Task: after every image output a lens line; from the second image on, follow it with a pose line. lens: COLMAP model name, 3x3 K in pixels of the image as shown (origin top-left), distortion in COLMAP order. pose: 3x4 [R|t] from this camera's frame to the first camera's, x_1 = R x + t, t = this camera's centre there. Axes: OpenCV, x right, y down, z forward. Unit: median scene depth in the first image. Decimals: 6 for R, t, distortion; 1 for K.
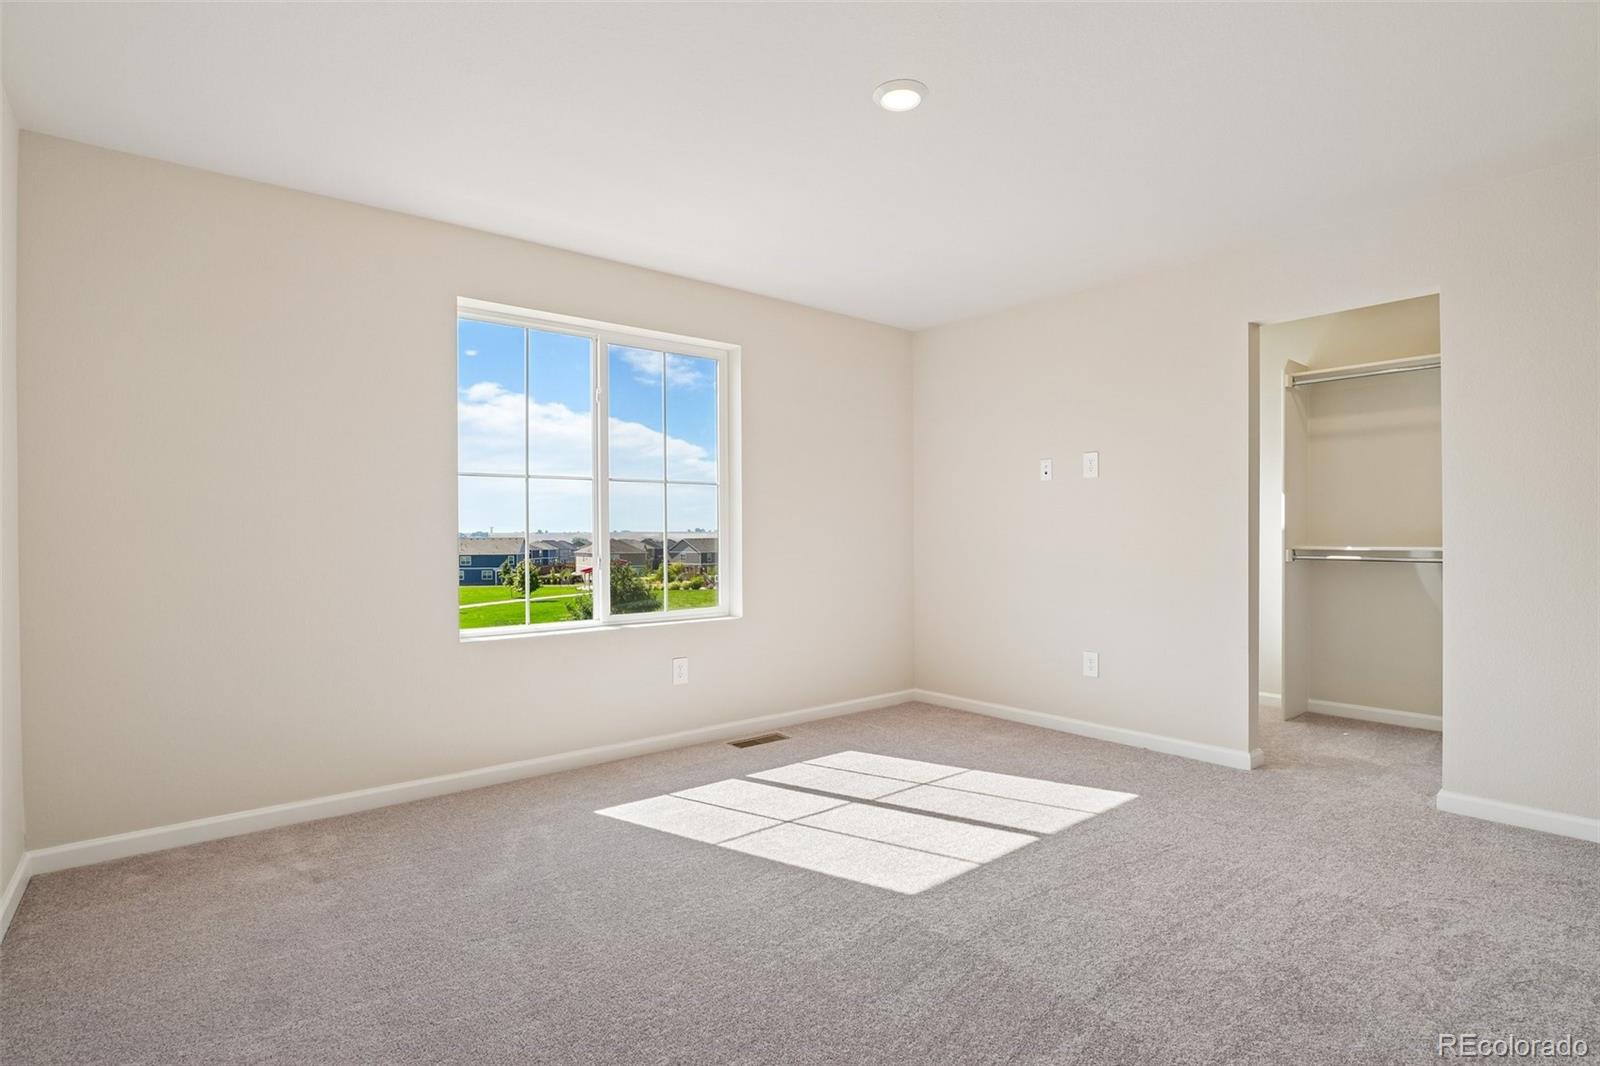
lens RADIAL K [[775.3, 0, 804.7], [0, 775.3, 539.3], [0, 0, 1]] dist [-0.006192, -0.001060]
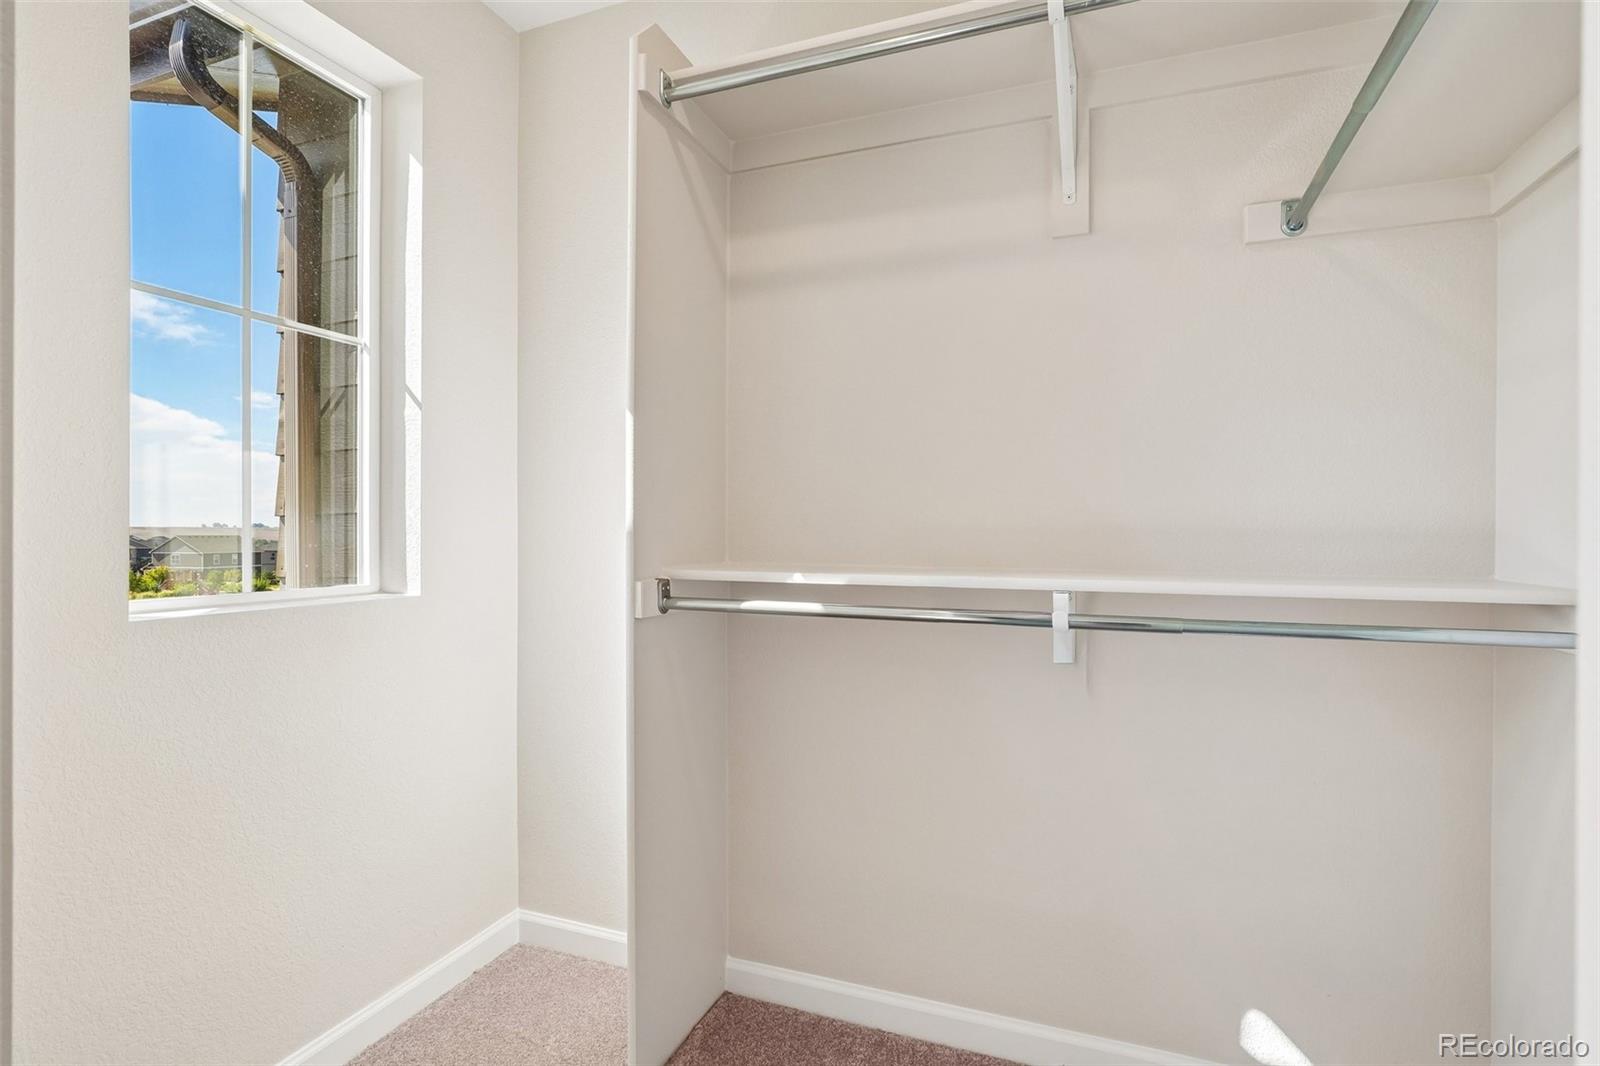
lens RADIAL K [[775.3, 0, 795.5], [0, 775.3, 531.8], [0, 0, 1]] dist [-0.006192, -0.001060]
pose [[0.874504, 0.004857, 0.484994, 0.512529], [-0.001570, 0.999973, -0.007184, -0.006000], [-0.485016, 0.005521, 0.874488, 0.667553]]
